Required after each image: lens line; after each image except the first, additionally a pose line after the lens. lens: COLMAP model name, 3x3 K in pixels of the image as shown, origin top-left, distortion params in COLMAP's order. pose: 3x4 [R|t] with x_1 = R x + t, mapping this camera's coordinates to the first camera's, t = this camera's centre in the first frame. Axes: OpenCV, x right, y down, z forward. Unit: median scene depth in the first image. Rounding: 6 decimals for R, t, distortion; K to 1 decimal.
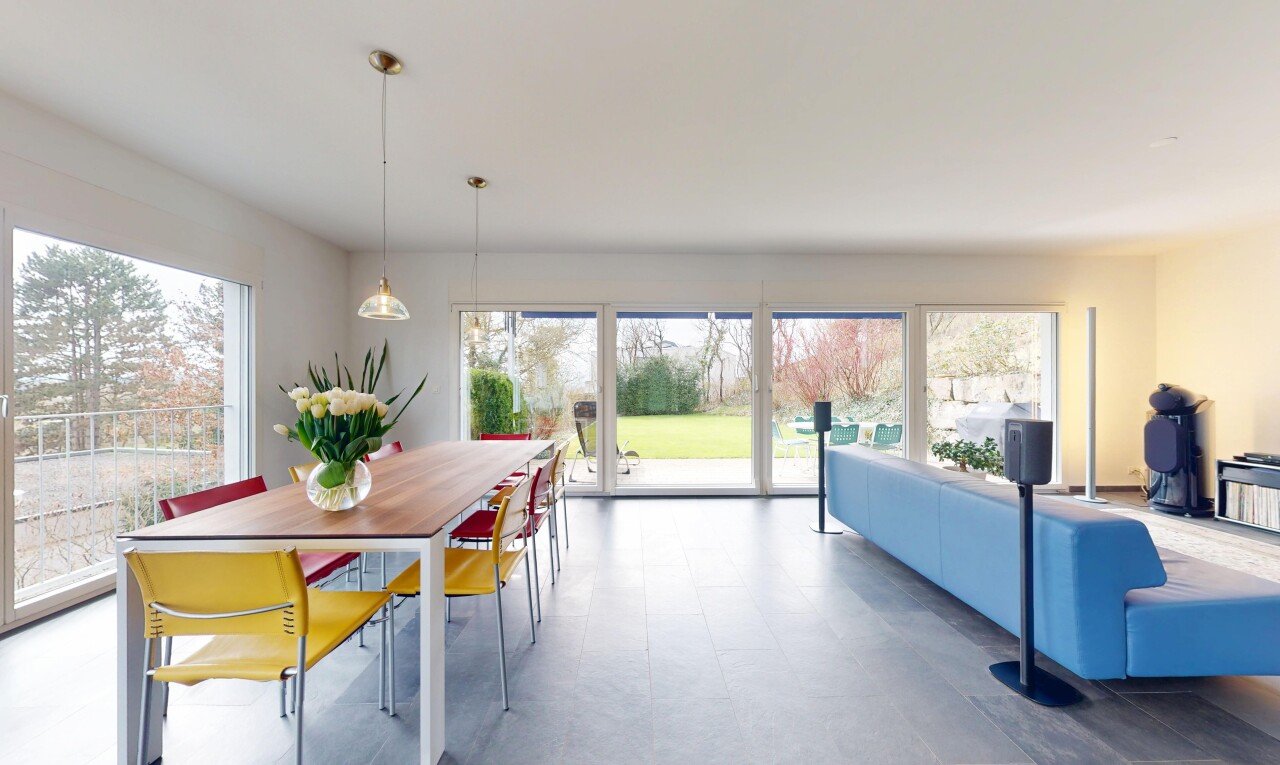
lens RADIAL K [[429.0, 0, 637.8], [0, 429.0, 384.1], [0, 0, 1]] dist [-0.000421, -0.000034]
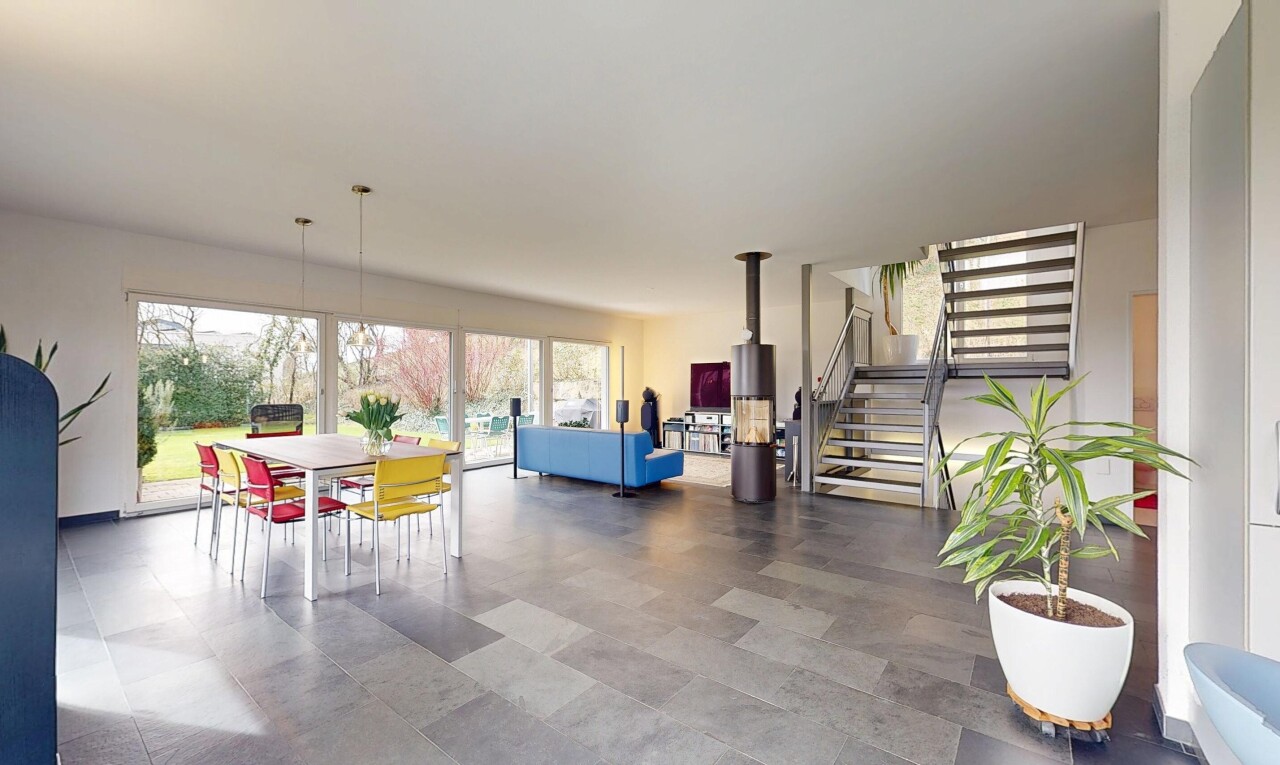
lens RADIAL K [[501.8, 0, 640.0], [0, 501.8, 382.5], [0, 0, 1]] dist [0.000616, 0.000037]
pose [[0.628969, 0.007384, 0.777395, -0.653232], [-0.001238, 0.999963, -0.008497, -0.001073], [-0.777429, 0.004382, 0.628955, -0.477619]]
